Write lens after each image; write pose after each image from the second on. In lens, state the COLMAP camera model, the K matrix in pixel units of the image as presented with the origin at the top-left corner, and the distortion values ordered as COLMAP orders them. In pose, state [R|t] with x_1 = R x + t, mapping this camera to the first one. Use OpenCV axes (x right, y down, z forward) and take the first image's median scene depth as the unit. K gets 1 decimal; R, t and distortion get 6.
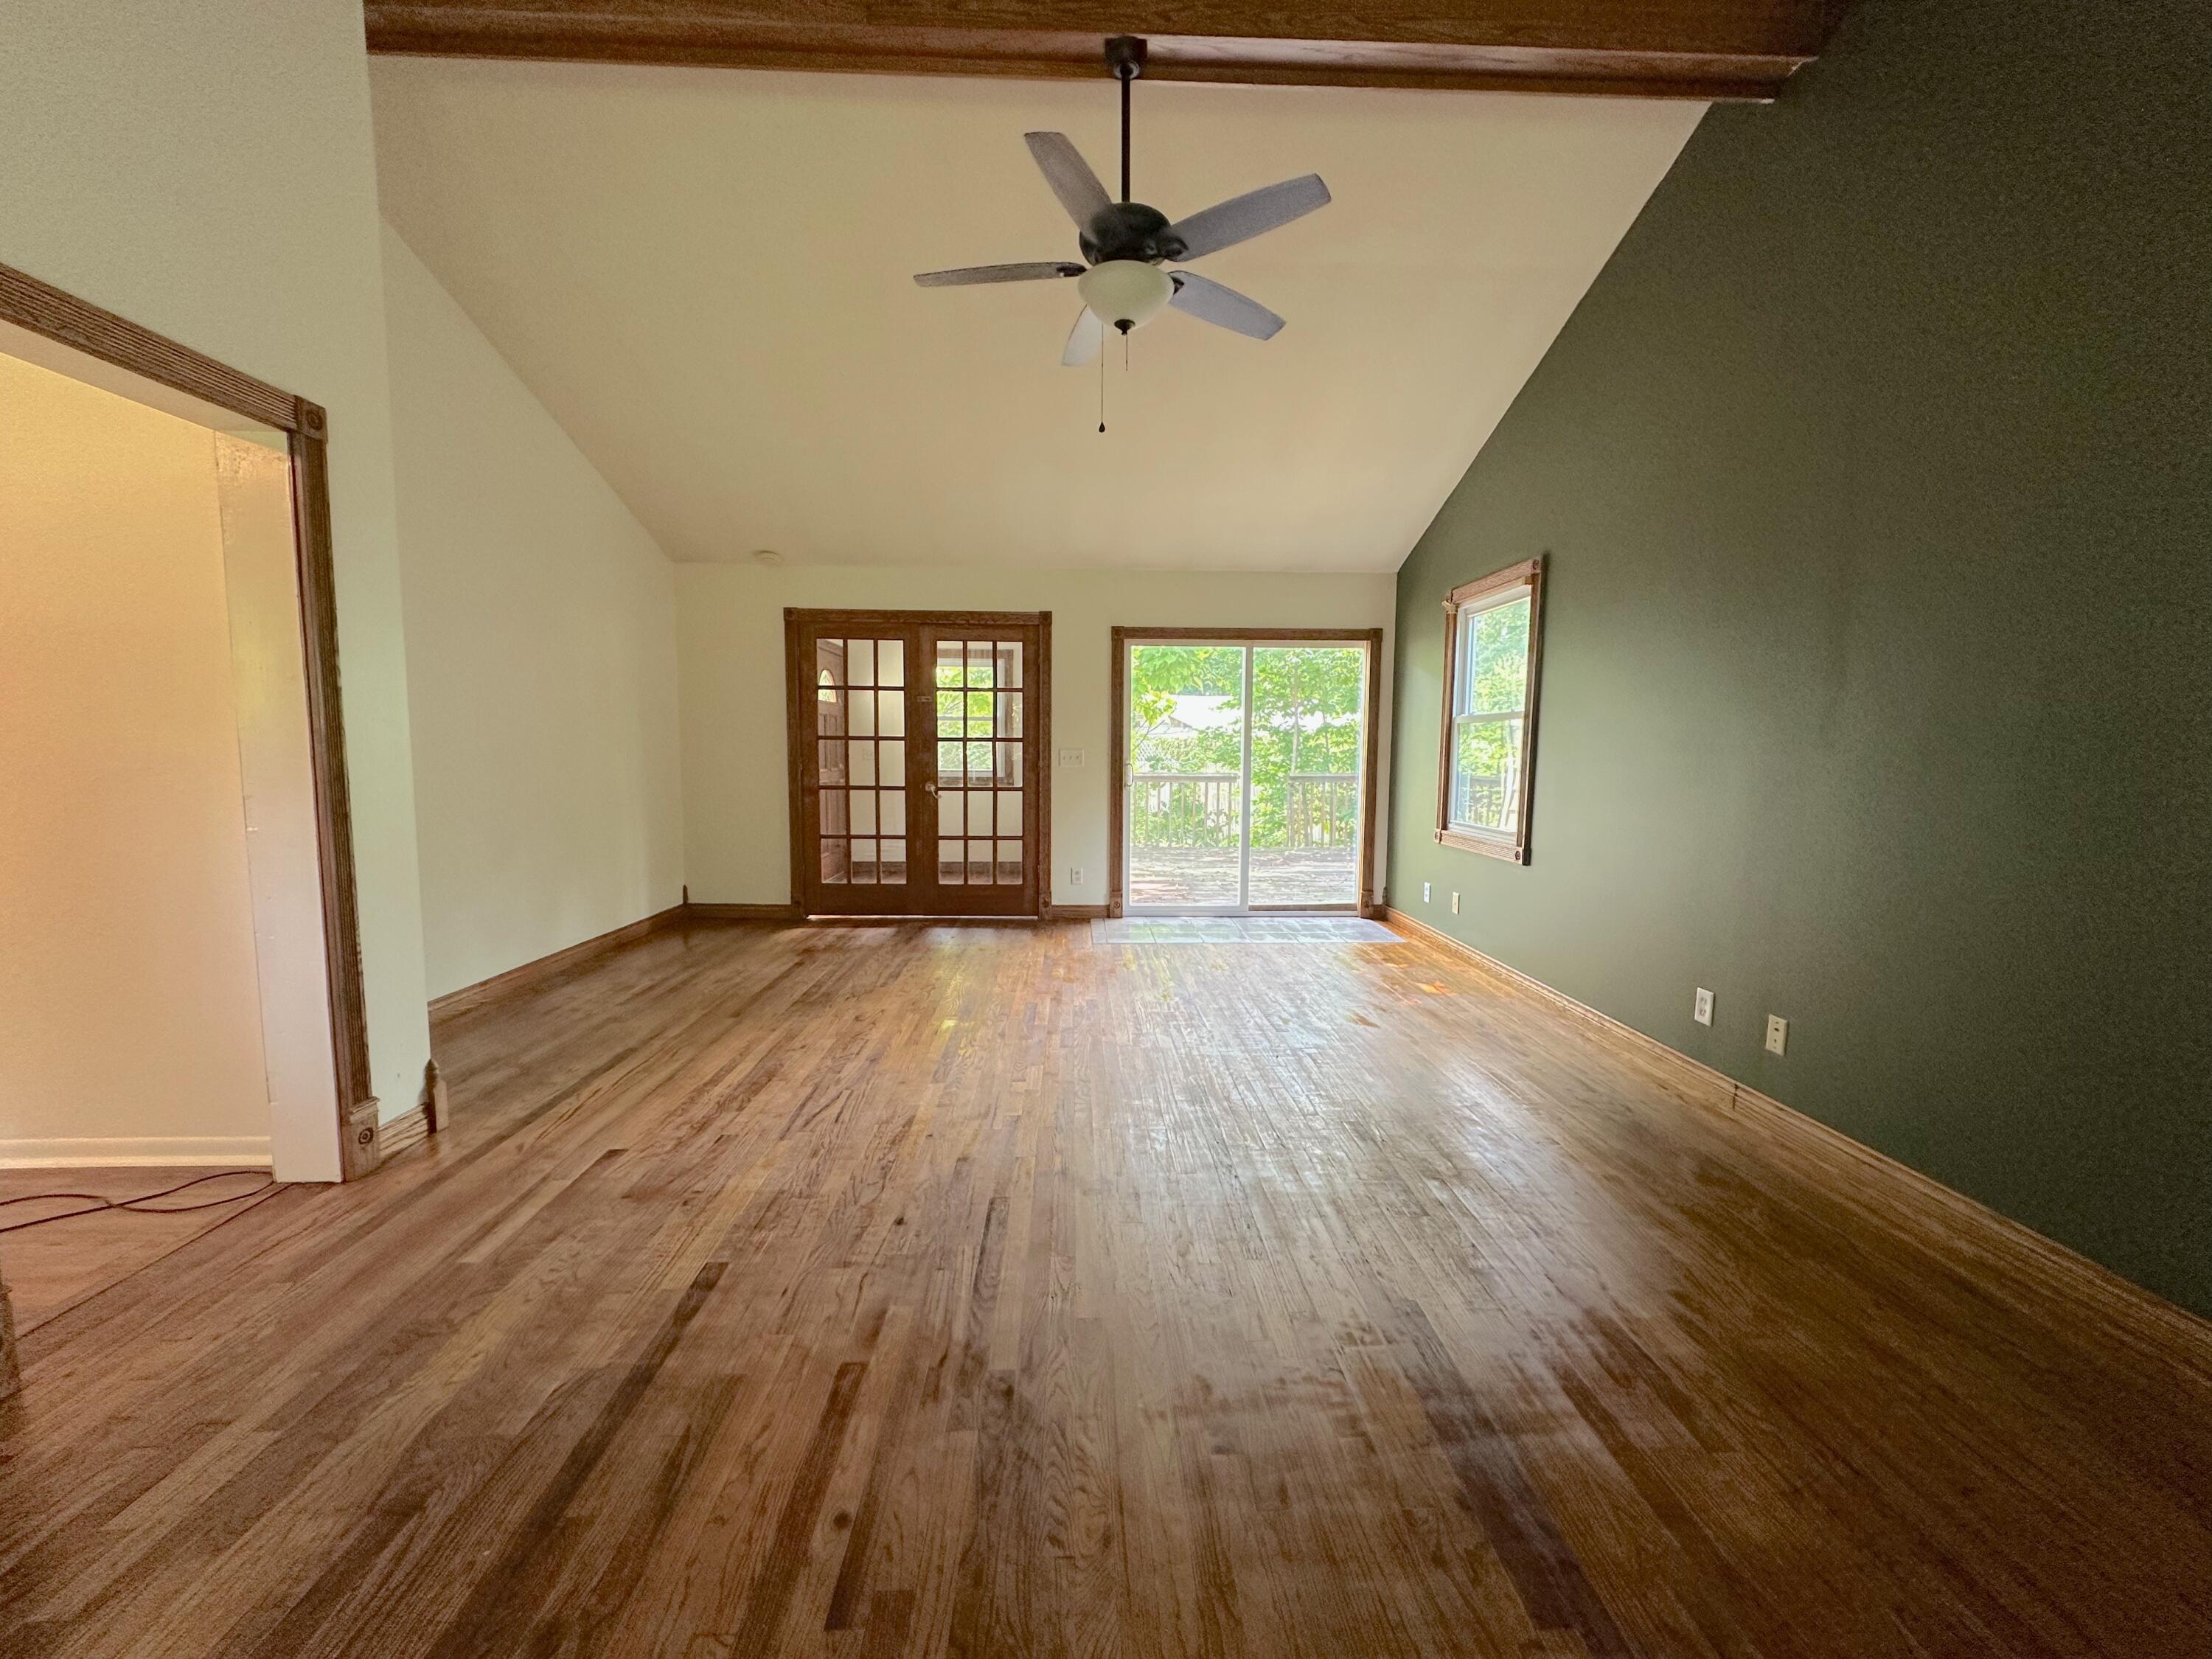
lens RADIAL K [[912.0, 0, 1110.3], [0, 912.0, 832.2], [0, 0, 1]] dist [0.000598, -0.000004]
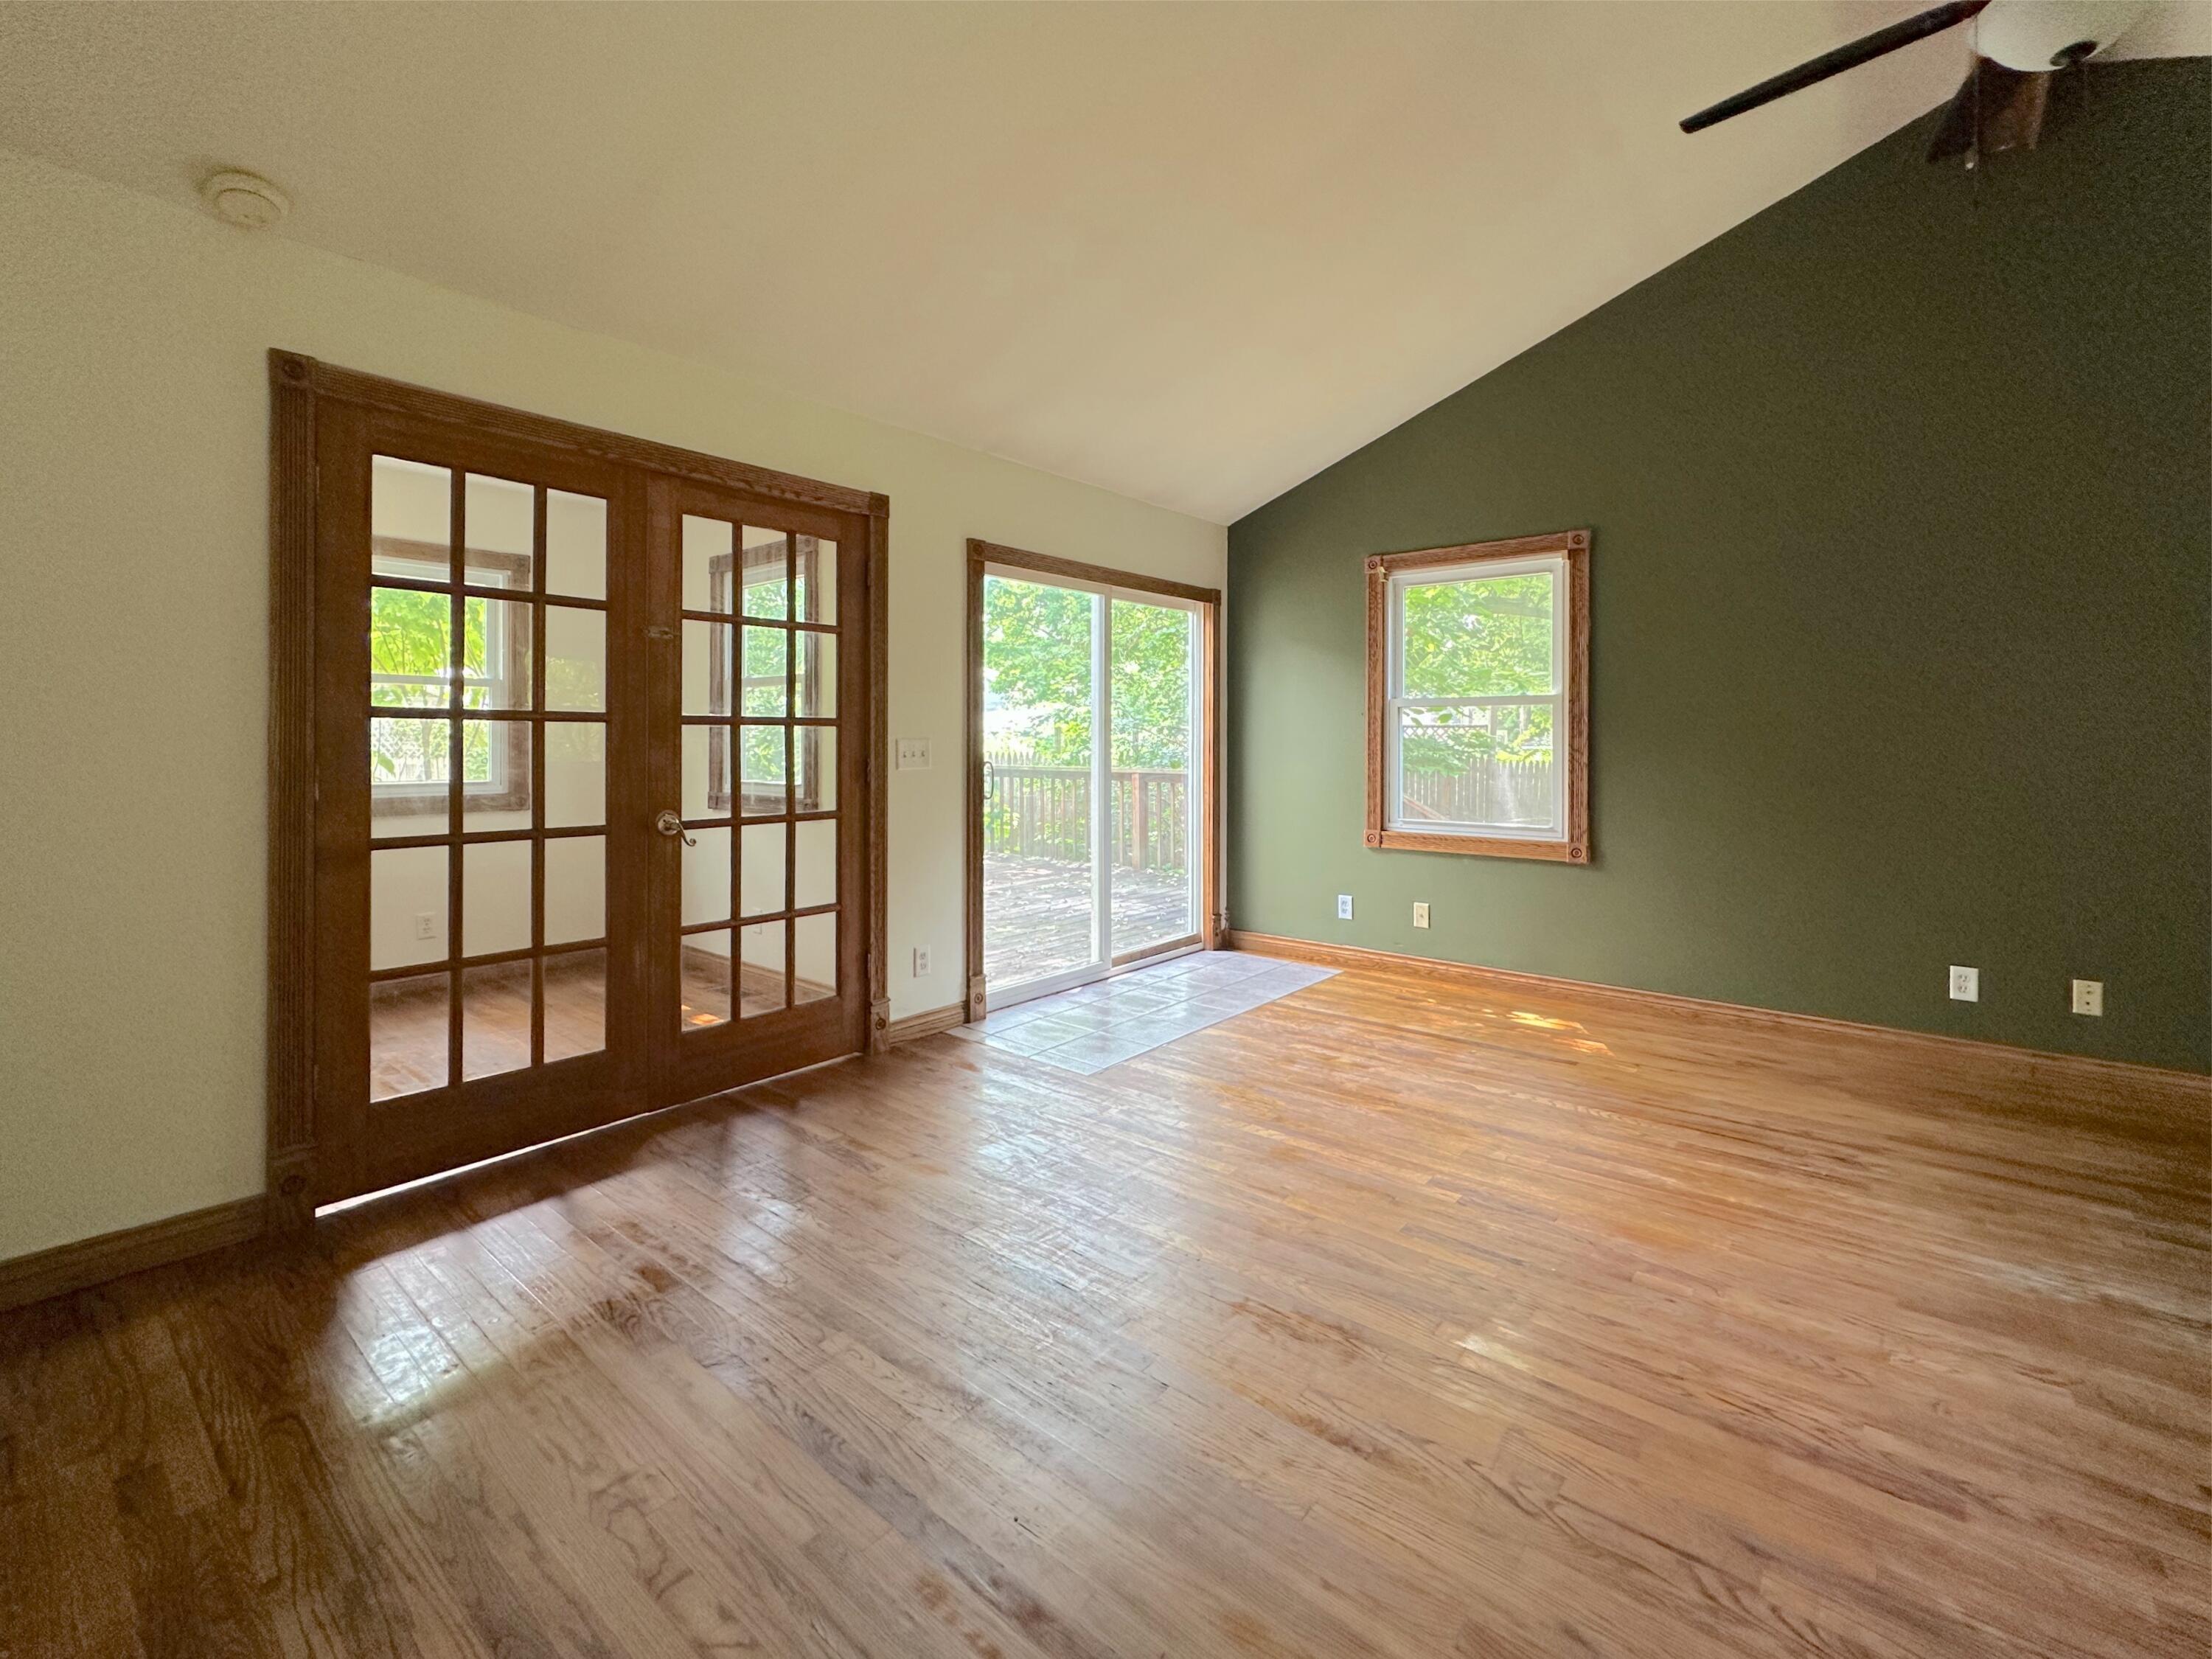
lens RADIAL K [[967.7, 0, 1128.9], [0, 967.7, 738.8], [0, 0, 1]] dist [0.000125, -0.000011]
pose [[0.663119, -0.006246, 0.748488, -0.408767], [0.074434, 0.995559, -0.057637, -0.046205], [-0.744804, 0.093934, 0.660638, 0.500243]]
